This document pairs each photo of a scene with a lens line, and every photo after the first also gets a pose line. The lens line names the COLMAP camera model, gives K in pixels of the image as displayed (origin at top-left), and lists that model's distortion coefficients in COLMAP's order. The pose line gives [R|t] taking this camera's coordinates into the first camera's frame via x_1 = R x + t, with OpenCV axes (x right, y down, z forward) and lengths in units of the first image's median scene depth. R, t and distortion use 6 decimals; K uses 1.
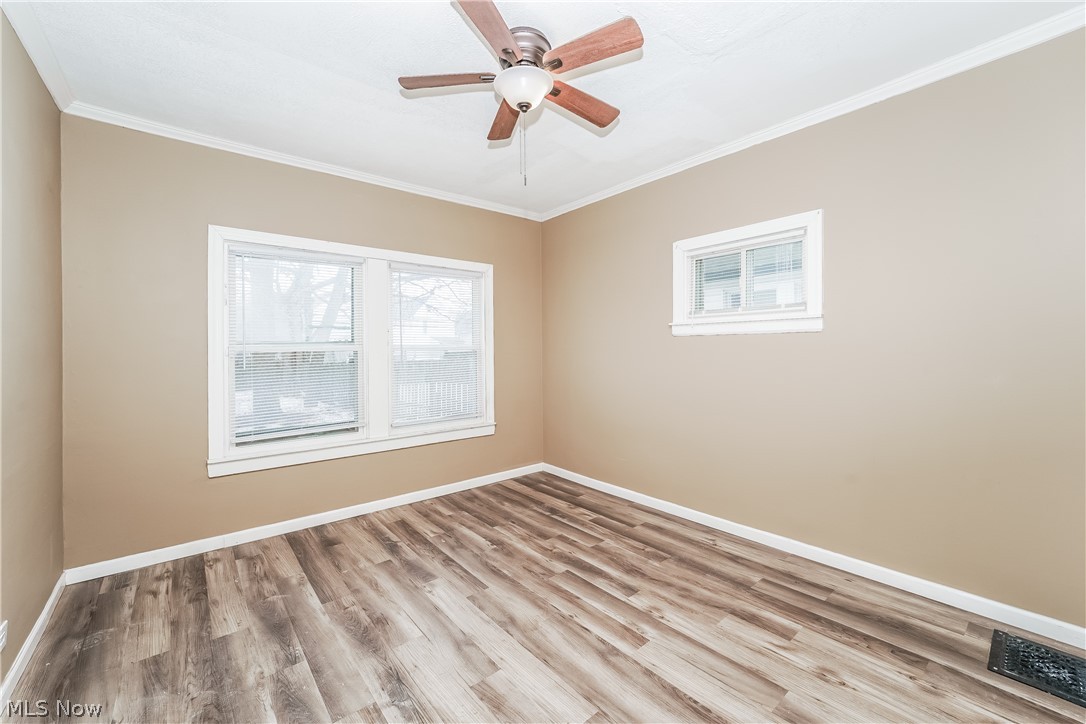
lens RADIAL K [[439.9, 0, 542.5], [0, 439.9, 355.5], [0, 0, 1]] dist [-0.001584, -0.000019]
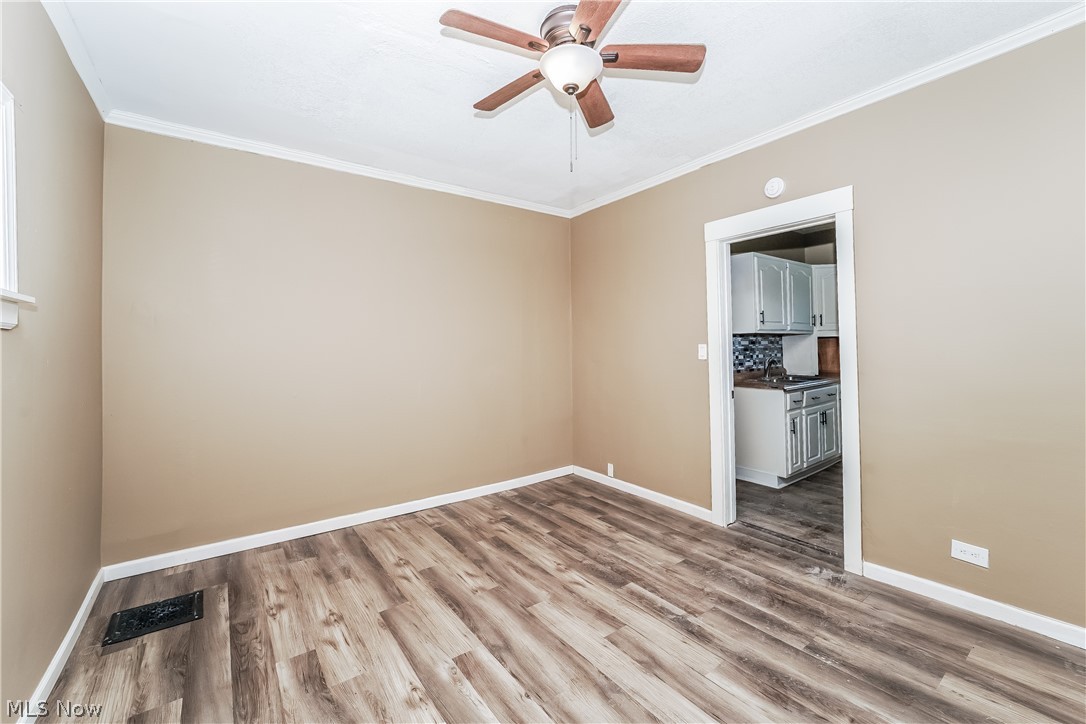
lens RADIAL K [[439.9, 0, 544.0], [0, 439.9, 351.4], [0, 0, 1]] dist [-0.001584, -0.000019]
pose [[-0.997475, 0.025754, 0.066177, -0.034408], [0.027617, 0.999243, 0.027386, -0.034281], [-0.065422, 0.029144, -0.997432, 1.992682]]
